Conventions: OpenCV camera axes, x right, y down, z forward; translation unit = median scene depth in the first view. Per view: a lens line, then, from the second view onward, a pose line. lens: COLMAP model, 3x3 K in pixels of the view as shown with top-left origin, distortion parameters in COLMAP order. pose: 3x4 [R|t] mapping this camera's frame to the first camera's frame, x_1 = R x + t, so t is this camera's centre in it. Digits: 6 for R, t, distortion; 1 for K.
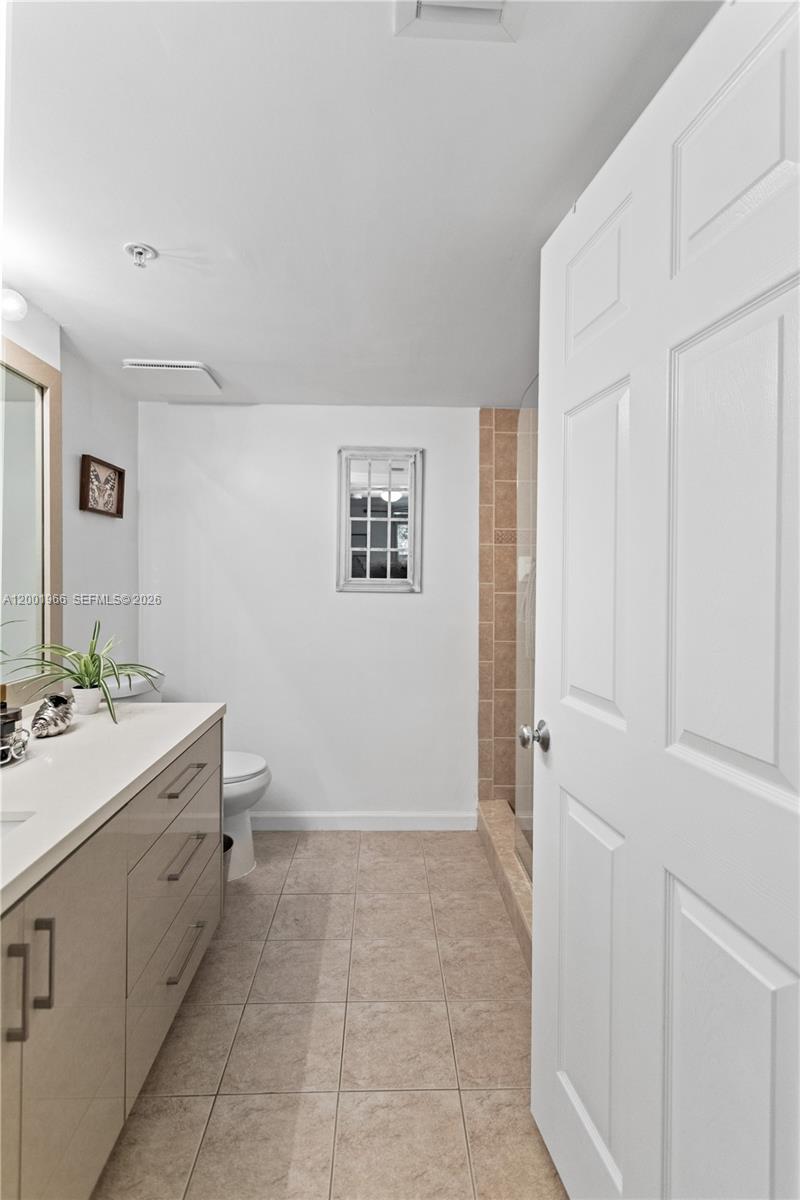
lens RADIAL K [[570.4, 0, 401.8], [0, 570.4, 589.5], [0, 0, 1]] dist [-0.000767, 0.000239]
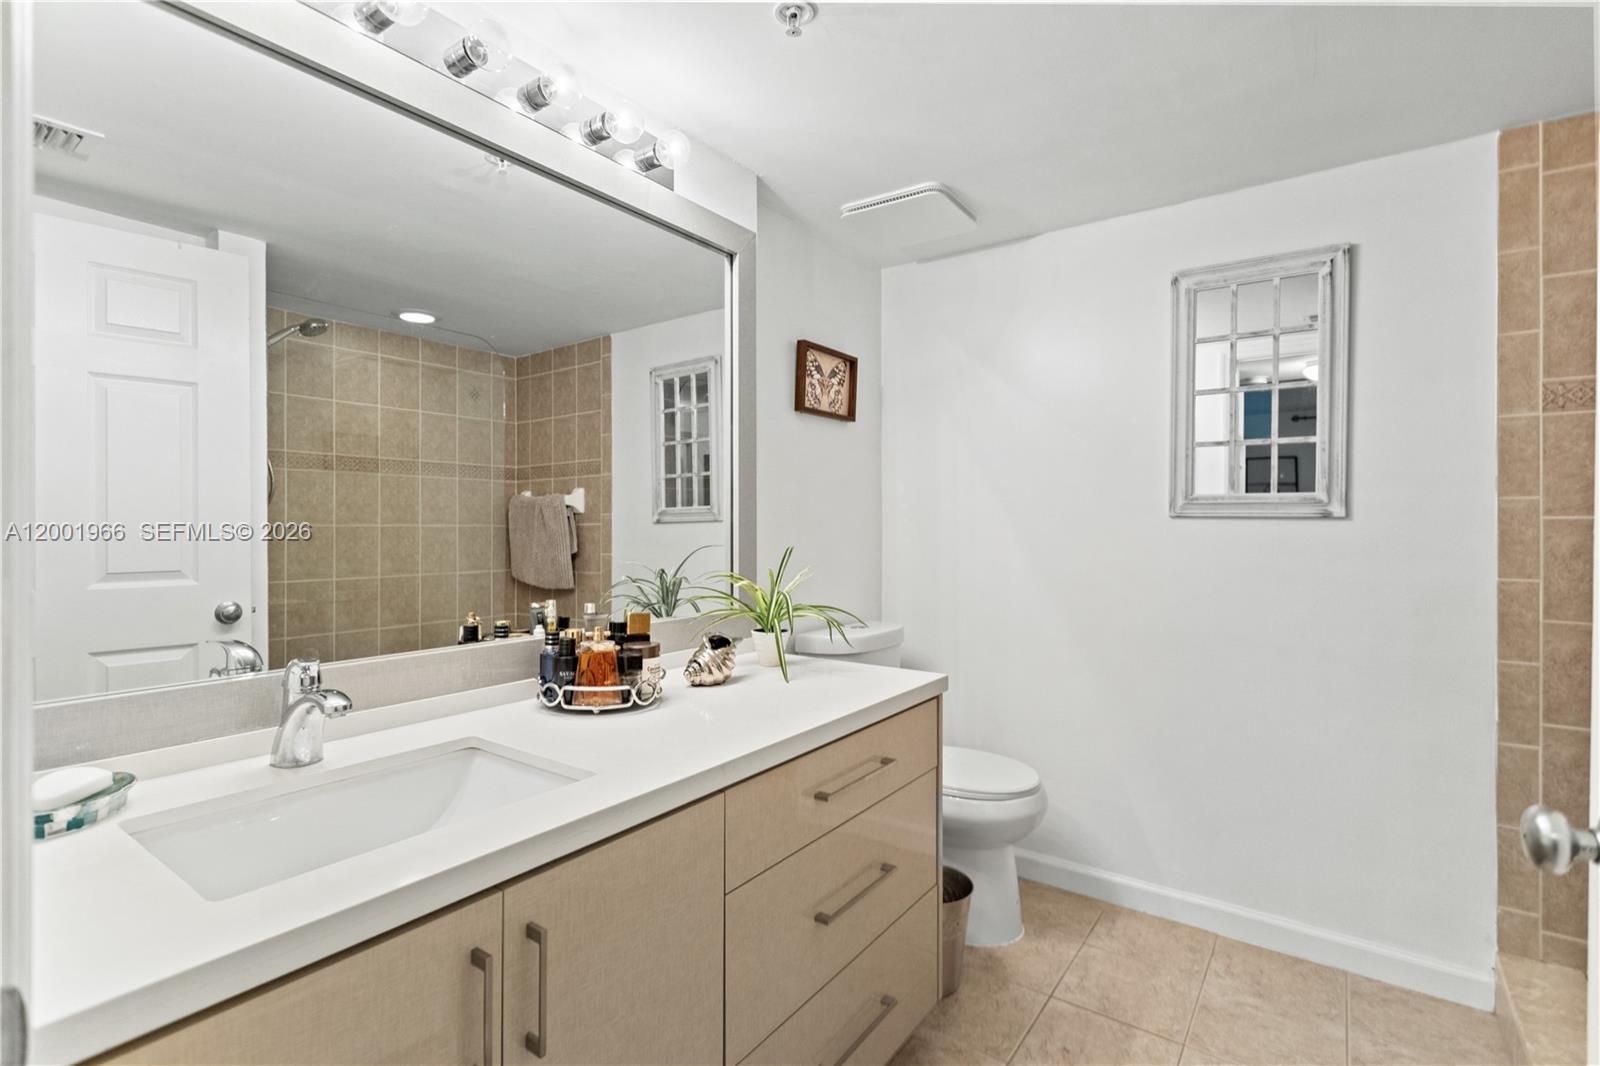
lens RADIAL K [[755.0, 0, 794.1], [0, 755.0, 531.4], [0, 0, 1]] dist [0.004384, 0.000608]
pose [[0.790952, 0.000634, -0.611878, 0.064354], [-0.008000, 0.999925, -0.009305, 0.031890], [0.611826, 0.012255, 0.790897, 0.148724]]
